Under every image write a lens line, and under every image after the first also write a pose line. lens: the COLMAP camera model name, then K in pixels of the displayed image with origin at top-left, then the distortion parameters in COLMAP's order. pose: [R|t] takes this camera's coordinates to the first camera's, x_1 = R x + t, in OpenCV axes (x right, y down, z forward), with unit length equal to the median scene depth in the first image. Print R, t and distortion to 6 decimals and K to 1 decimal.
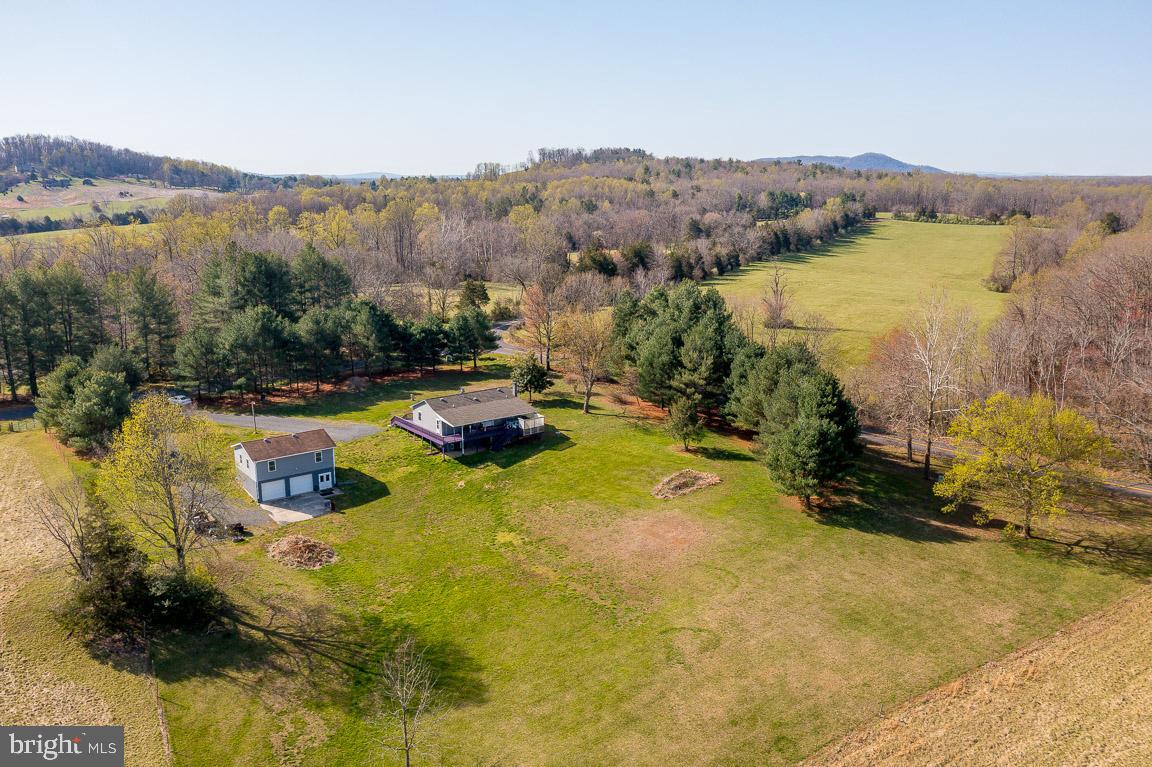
lens RADIAL K [[940.0, 0, 576.0], [0, 940.0, 383.5], [0, 0, 1]] dist [-0.010212, 0.005525]
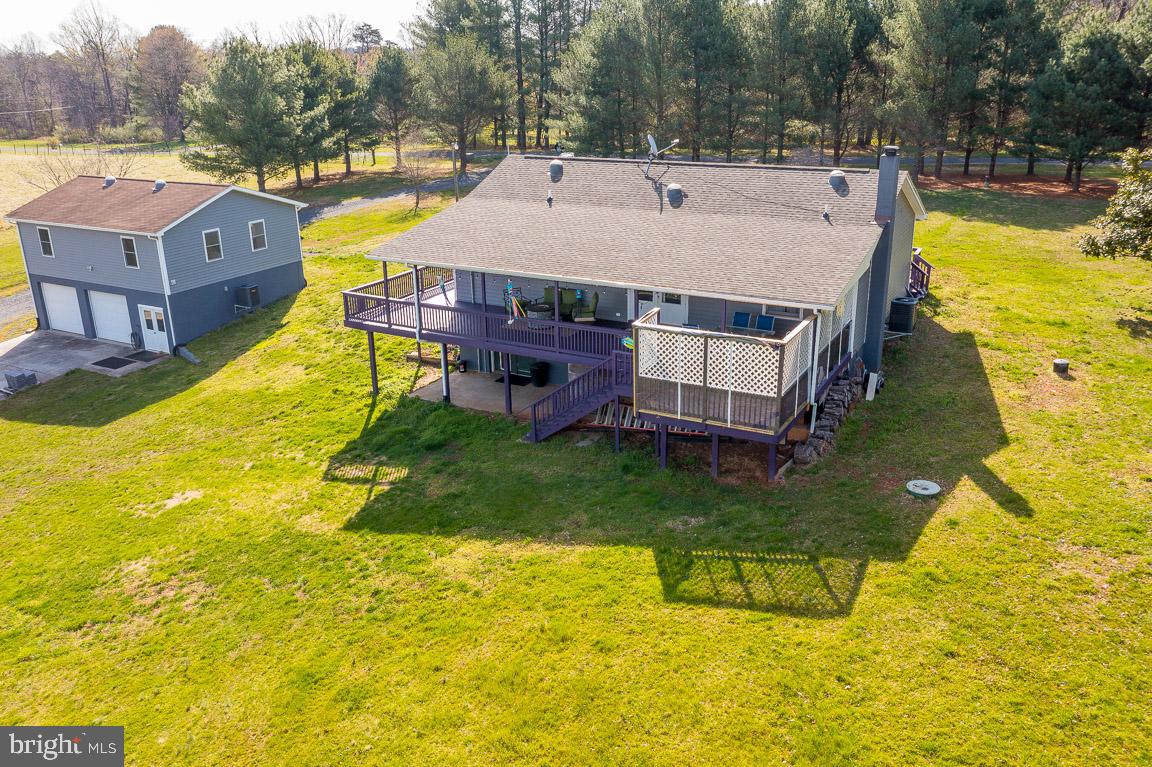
lens RADIAL K [[940.0, 0, 576.0], [0, 940.0, 383.5], [0, 0, 1]] dist [-0.010212, 0.005525]
pose [[0.393178, 0.282463, -0.875001, 0.074557], [-0.203503, 0.954776, 0.216772, 0.015528], [0.896659, 0.092836, 0.432879, 0.832680]]
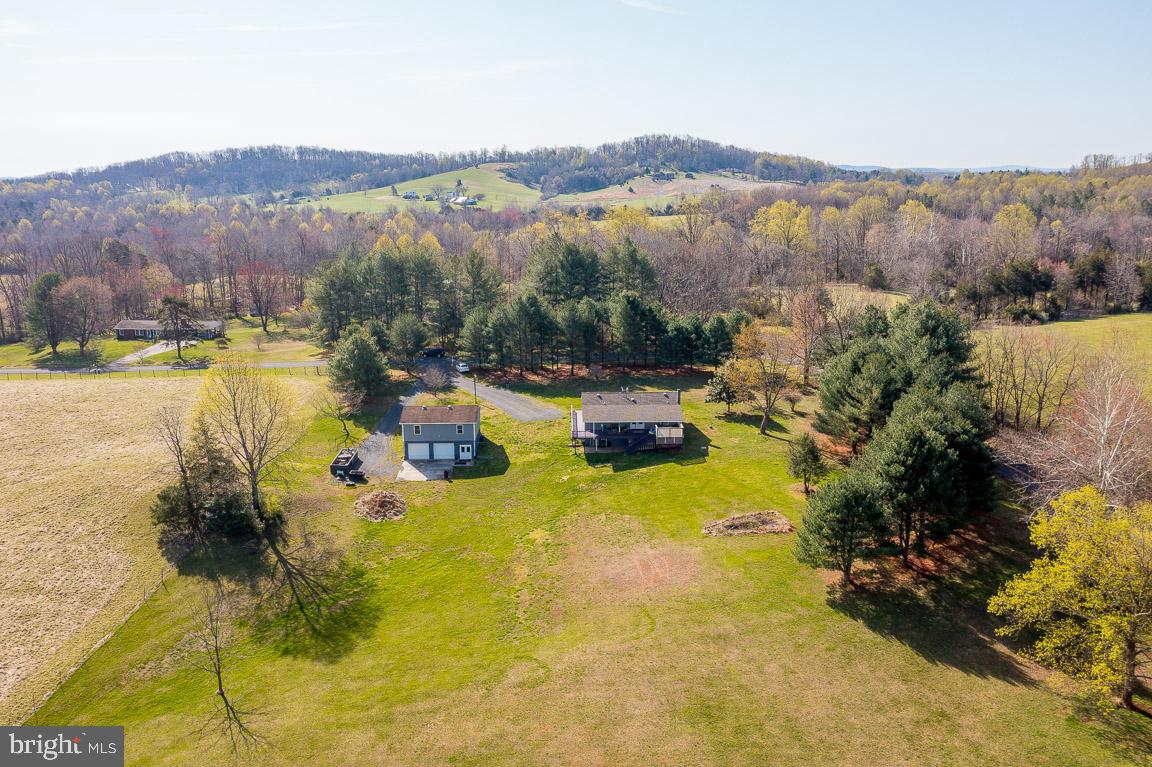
lens RADIAL K [[940.0, 0, 576.0], [0, 940.0, 383.5], [0, 0, 1]] dist [-0.010212, 0.005525]
pose [[0.797098, 0.130379, -0.589607, 0.399761], [-0.126282, 0.990814, 0.048376, -0.038272], [0.590498, 0.035896, 0.806240, 0.154475]]
